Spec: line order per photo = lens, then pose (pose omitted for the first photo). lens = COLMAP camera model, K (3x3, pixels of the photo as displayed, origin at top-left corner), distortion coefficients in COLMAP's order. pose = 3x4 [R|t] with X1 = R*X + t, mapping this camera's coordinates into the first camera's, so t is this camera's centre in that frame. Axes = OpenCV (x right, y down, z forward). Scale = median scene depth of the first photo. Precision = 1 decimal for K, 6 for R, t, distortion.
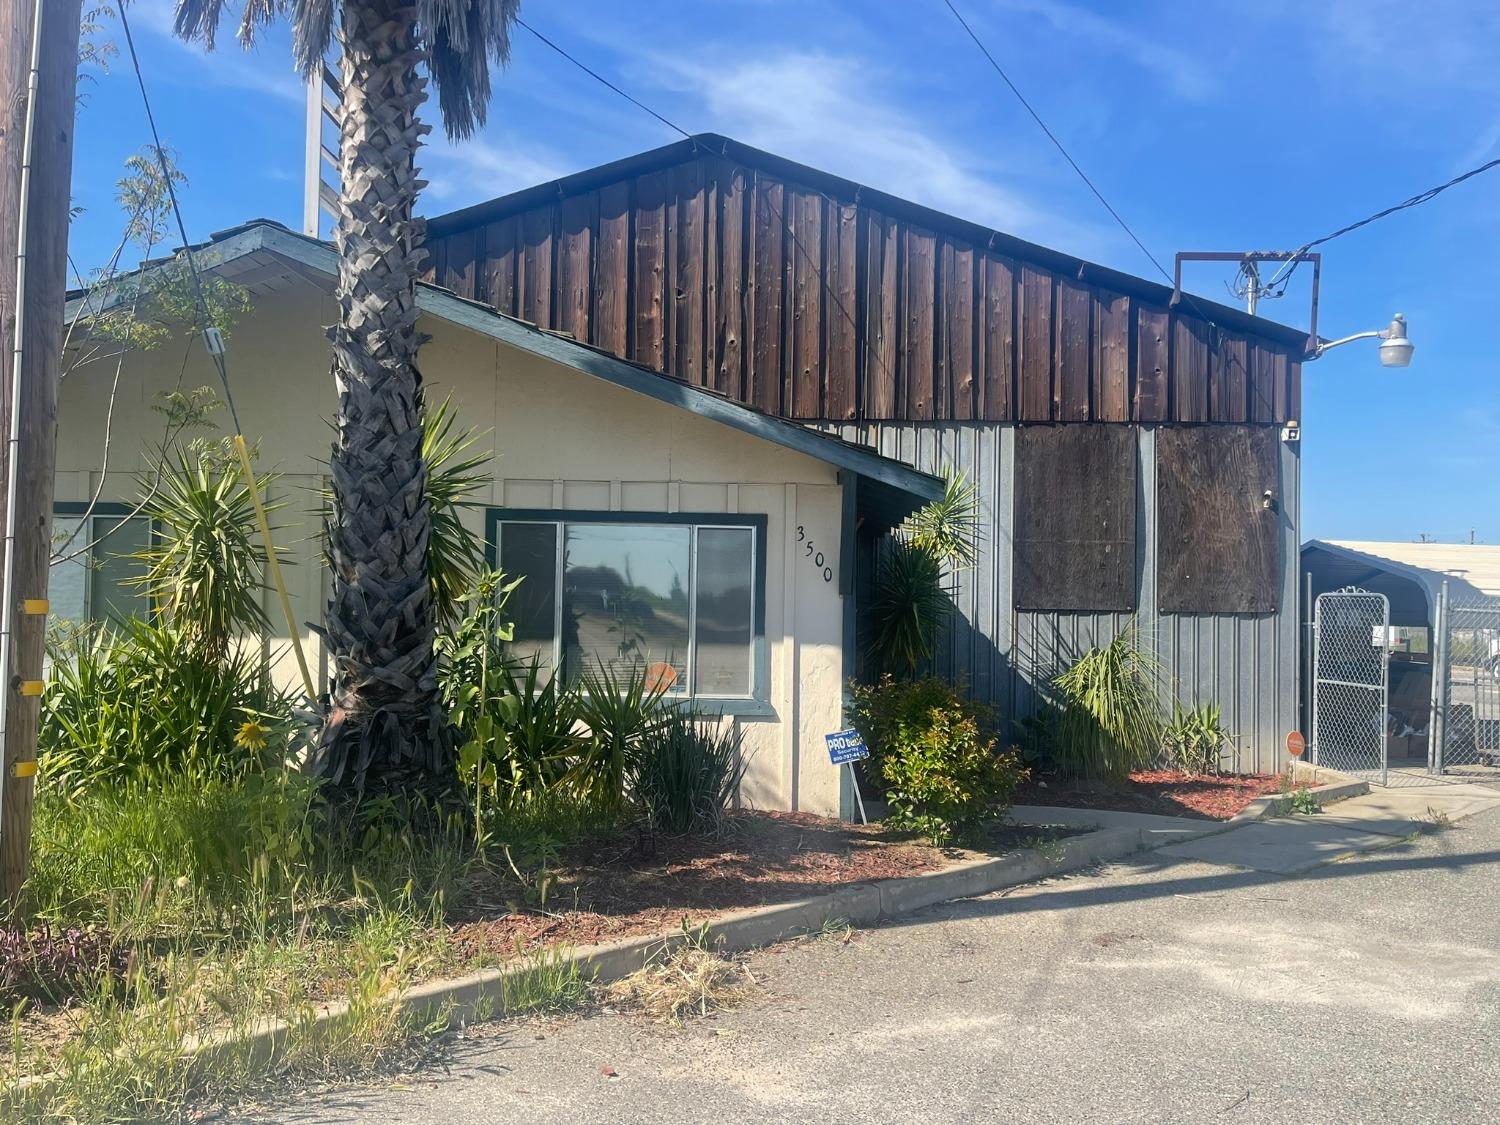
lens RADIAL K [[1283.4, 0, 750.0], [0, 1283.4, 562.5], [0, 0, 1]] dist [0.104747, -0.207691]
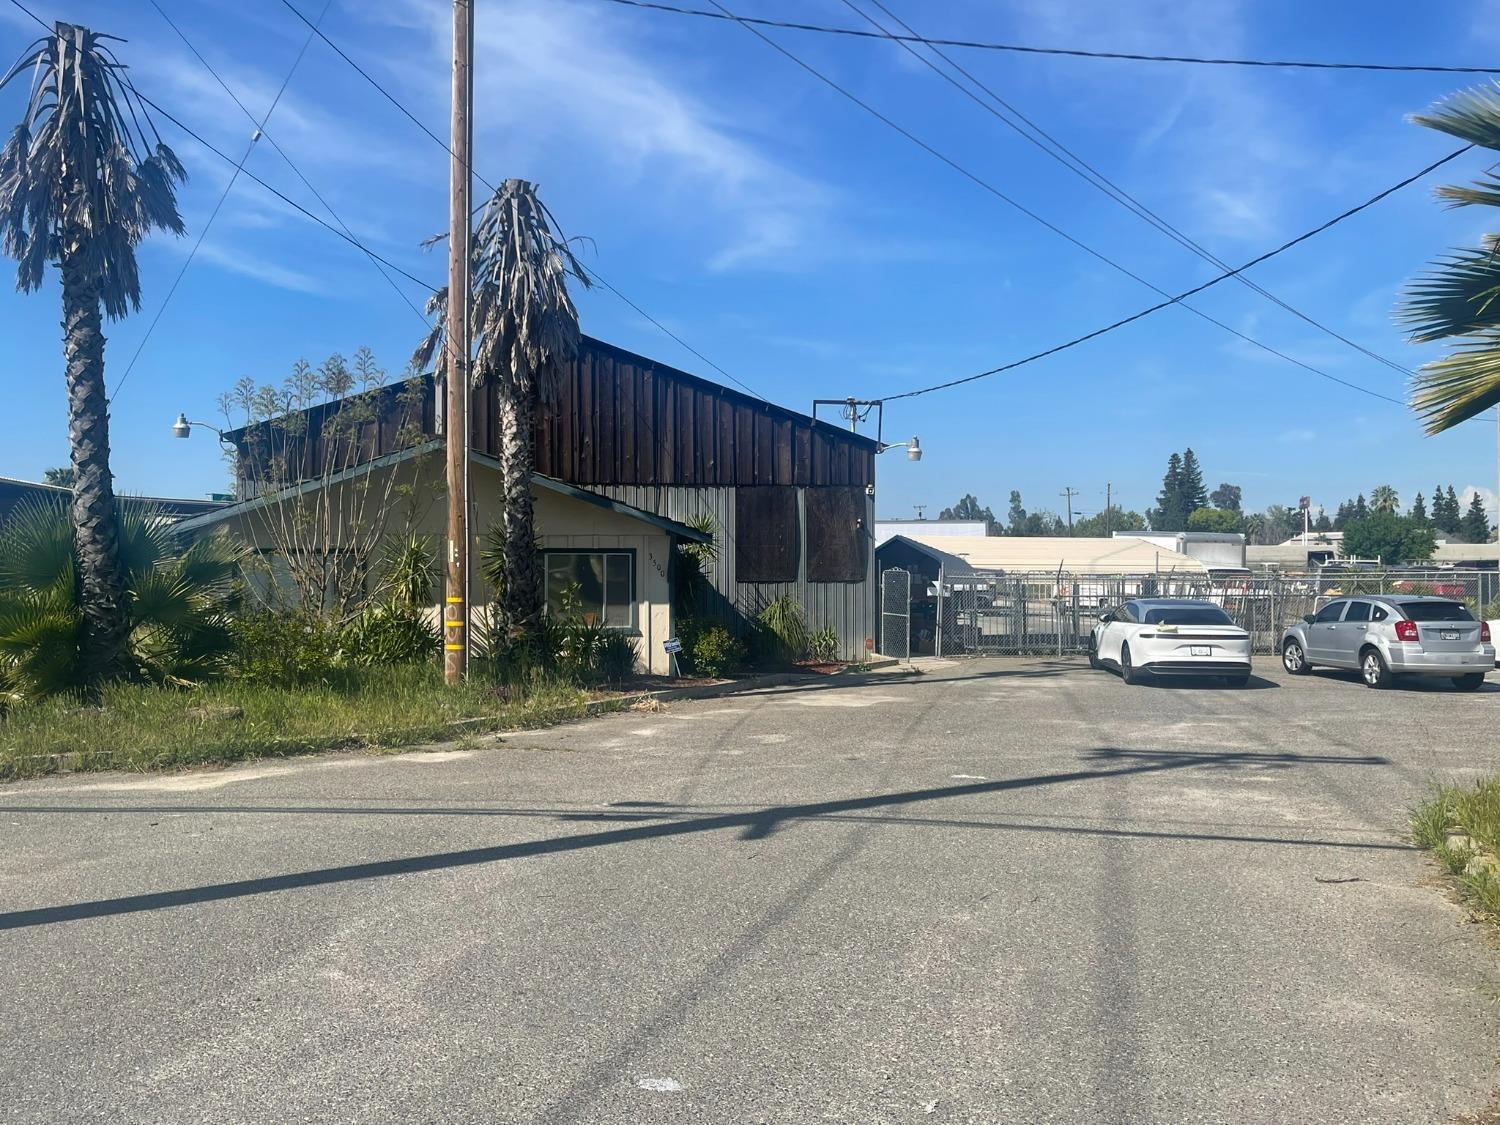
lens RADIAL K [[1307.2, 0, 750.0], [0, 1307.2, 562.5], [0, 0, 1]] dist [-0.003534, -0.044993]
pose [[0.974668, -0.019628, 0.222792, -0.212761], [0.010836, 0.999116, 0.040616, -0.072077], [-0.223392, -0.037173, 0.974020, -0.920013]]
